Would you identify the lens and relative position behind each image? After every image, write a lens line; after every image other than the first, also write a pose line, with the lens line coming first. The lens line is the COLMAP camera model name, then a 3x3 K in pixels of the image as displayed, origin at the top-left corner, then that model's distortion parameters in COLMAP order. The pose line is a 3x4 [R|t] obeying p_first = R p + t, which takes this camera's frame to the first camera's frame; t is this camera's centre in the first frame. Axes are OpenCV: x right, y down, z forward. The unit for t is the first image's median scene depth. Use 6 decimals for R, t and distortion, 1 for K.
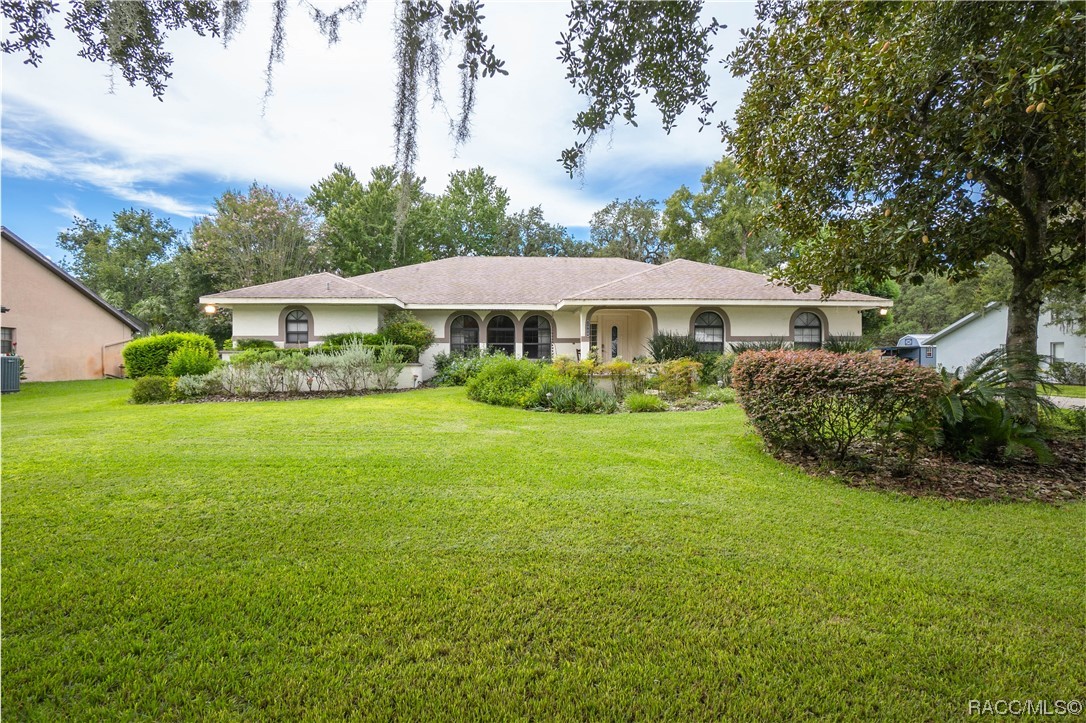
lens RADIAL K [[557.7, 0, 543.4], [0, 557.7, 362.7], [0, 0, 1]] dist [-0.028577, 0.005415]
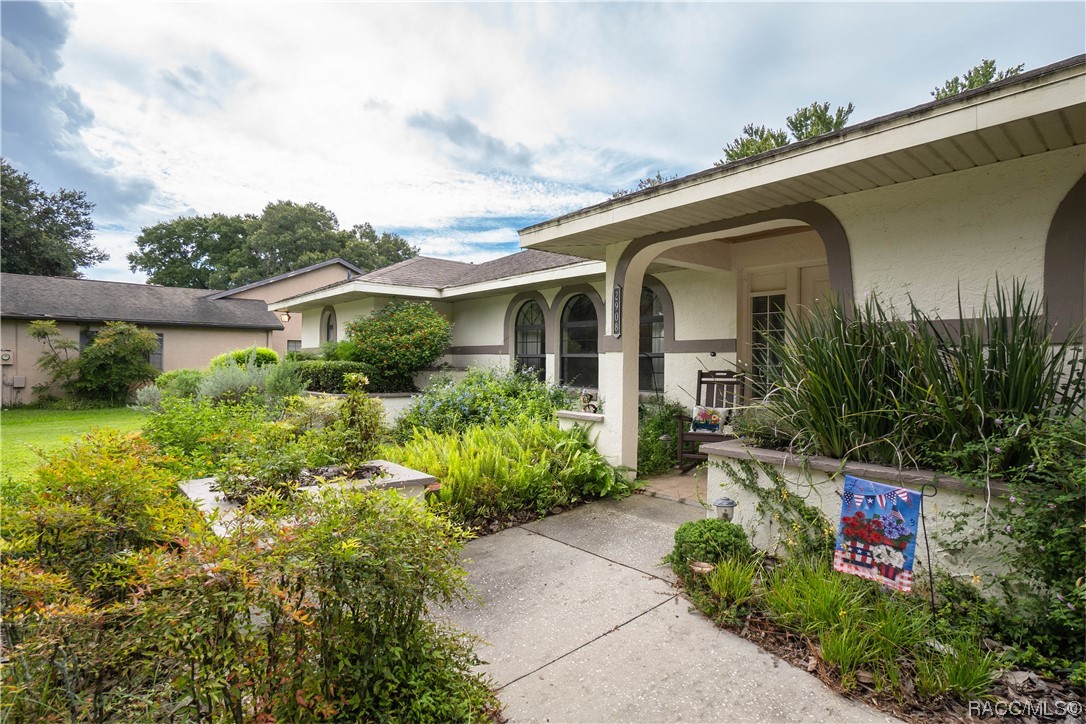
lens RADIAL K [[557.7, 0, 543.9], [0, 557.7, 356.6], [0, 0, 1]] dist [-0.028577, 0.005415]
pose [[0.580488, -0.000077, -0.814269, 0.307436], [-0.010023, 0.999924, -0.007240, -0.031346], [0.814207, 0.012365, 0.580442, 0.757943]]
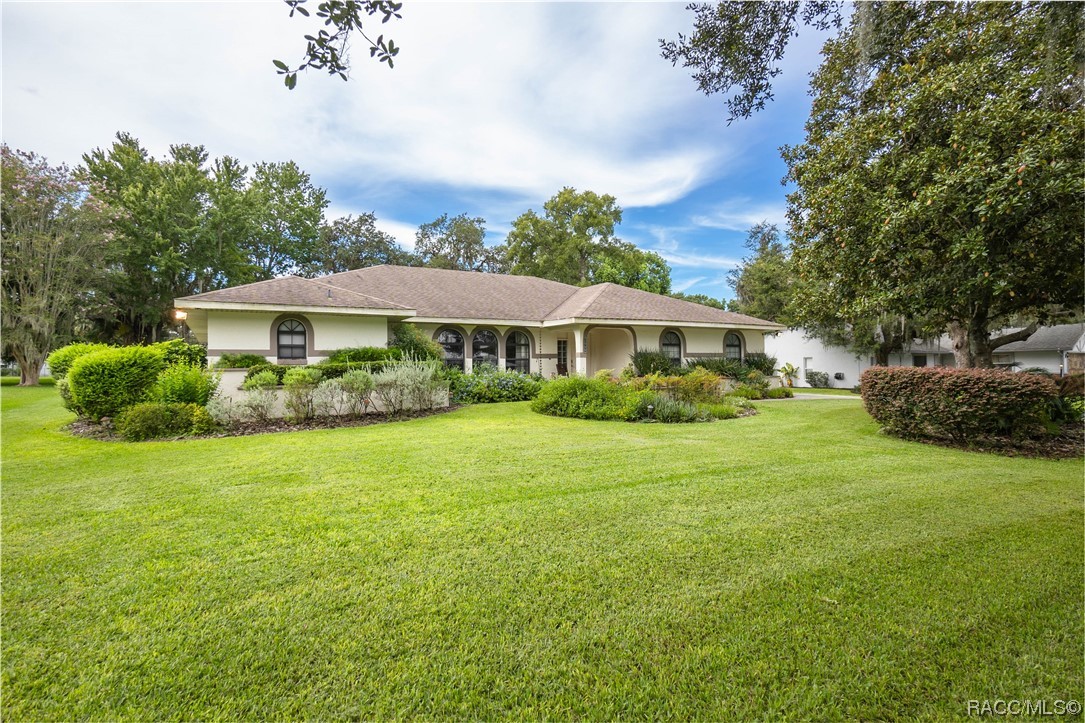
lens RADIAL K [[557.2, 0, 543.3], [0, 557.2, 363.4], [0, 0, 1]] dist [-0.028577, 0.005415]
pose [[0.899165, -0.003396, 0.437596, -0.446756], [0.012902, 0.999741, -0.018753, -0.007051], [-0.437419, 0.022508, 0.898976, 0.073305]]
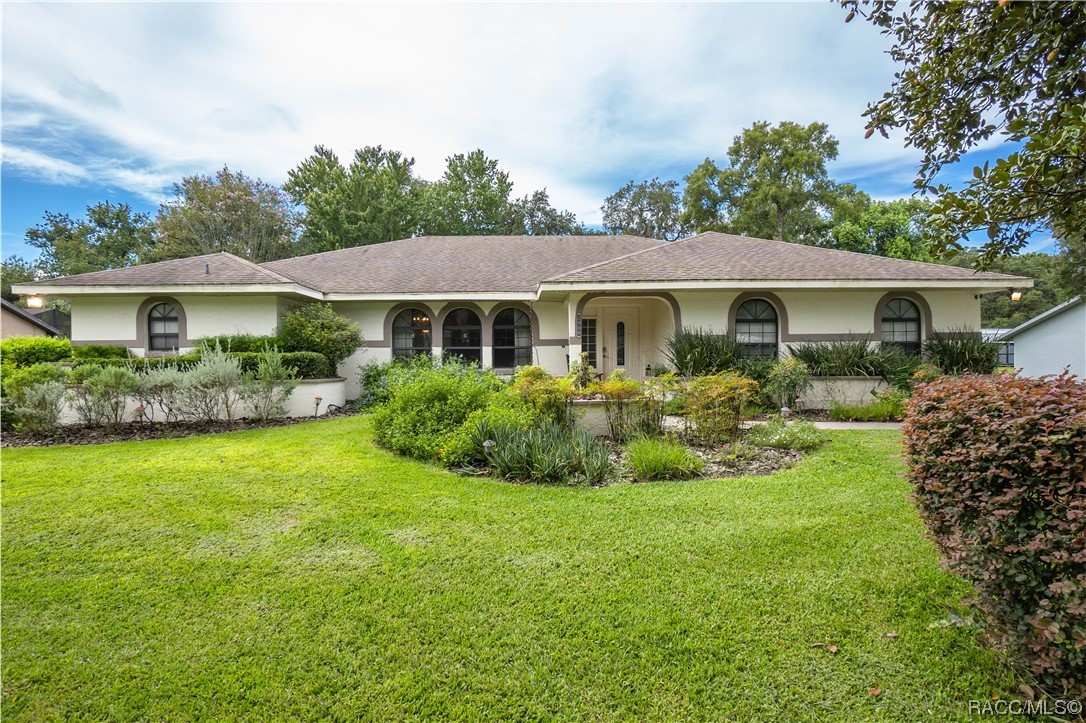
lens RADIAL K [[557.7, 0, 544.3], [0, 557.7, 360.3], [0, 0, 1]] dist [-0.028577, 0.005415]
pose [[0.999416, -0.007975, -0.033214, 0.057796], [0.007911, 0.999967, -0.002056, -0.016398], [0.033229, 0.001792, 0.999446, 0.303311]]
